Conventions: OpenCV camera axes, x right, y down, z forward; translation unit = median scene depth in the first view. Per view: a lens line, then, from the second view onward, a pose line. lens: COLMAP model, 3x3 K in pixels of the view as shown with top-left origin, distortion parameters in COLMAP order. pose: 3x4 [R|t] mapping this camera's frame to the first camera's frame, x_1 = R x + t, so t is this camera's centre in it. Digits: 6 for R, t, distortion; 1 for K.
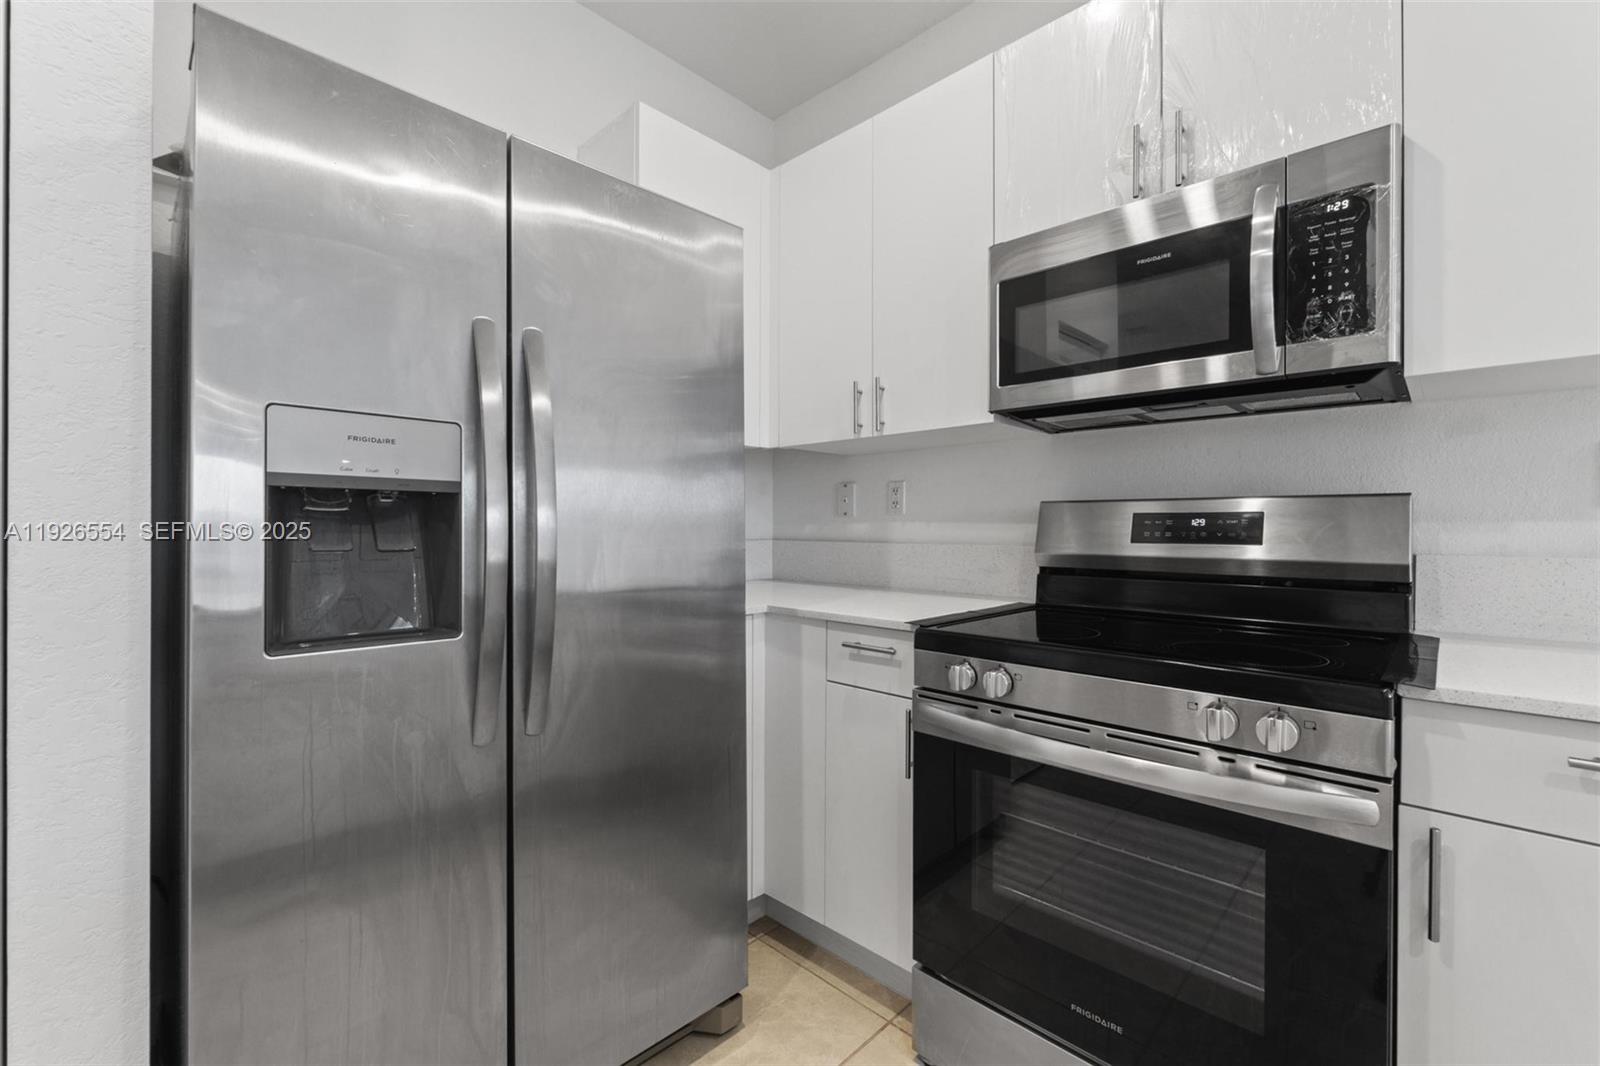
lens RADIAL K [[696.5, 0, 777.9], [0, 696.5, 528.3], [0, 0, 1]] dist [-0.009541, 0.001593]
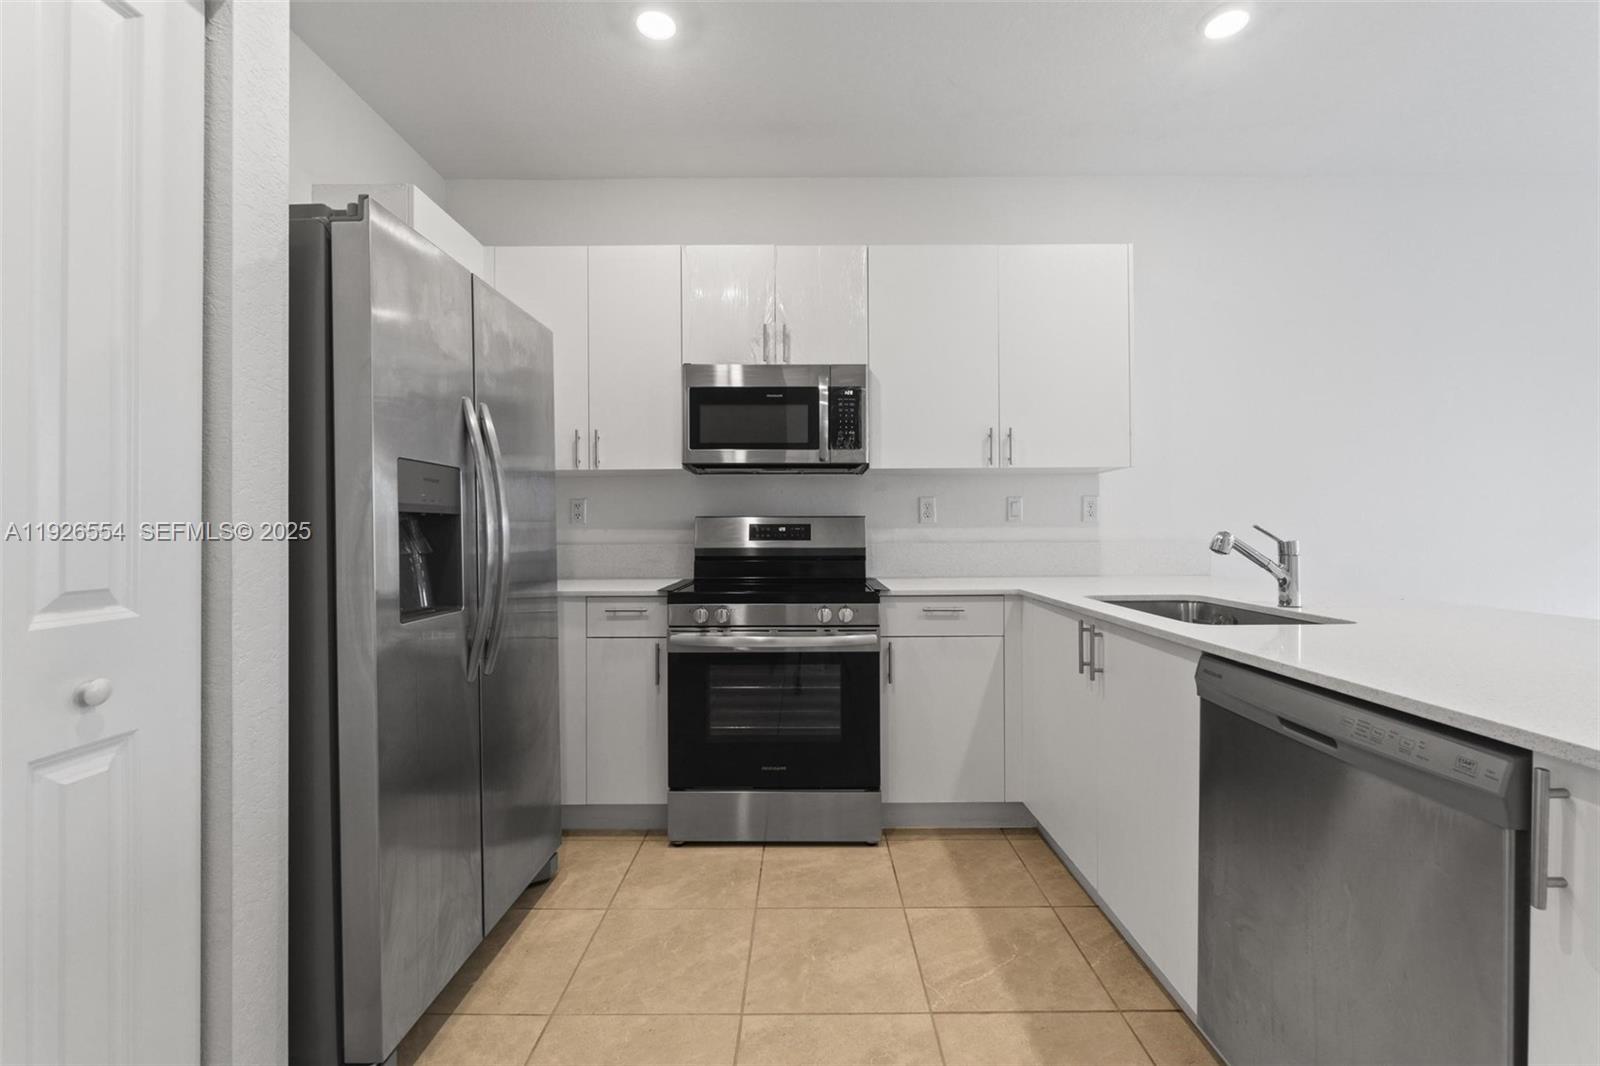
lens RADIAL K [[696.5, 0, 805.9], [0, 696.5, 532.3], [0, 0, 1]] dist [-0.009541, 0.001593]
pose [[0.713876, -0.011392, 0.700179, -0.782856], [0.009174, 0.999934, 0.006915, -0.013522], [-0.700212, 0.001487, 0.713934, -0.473501]]
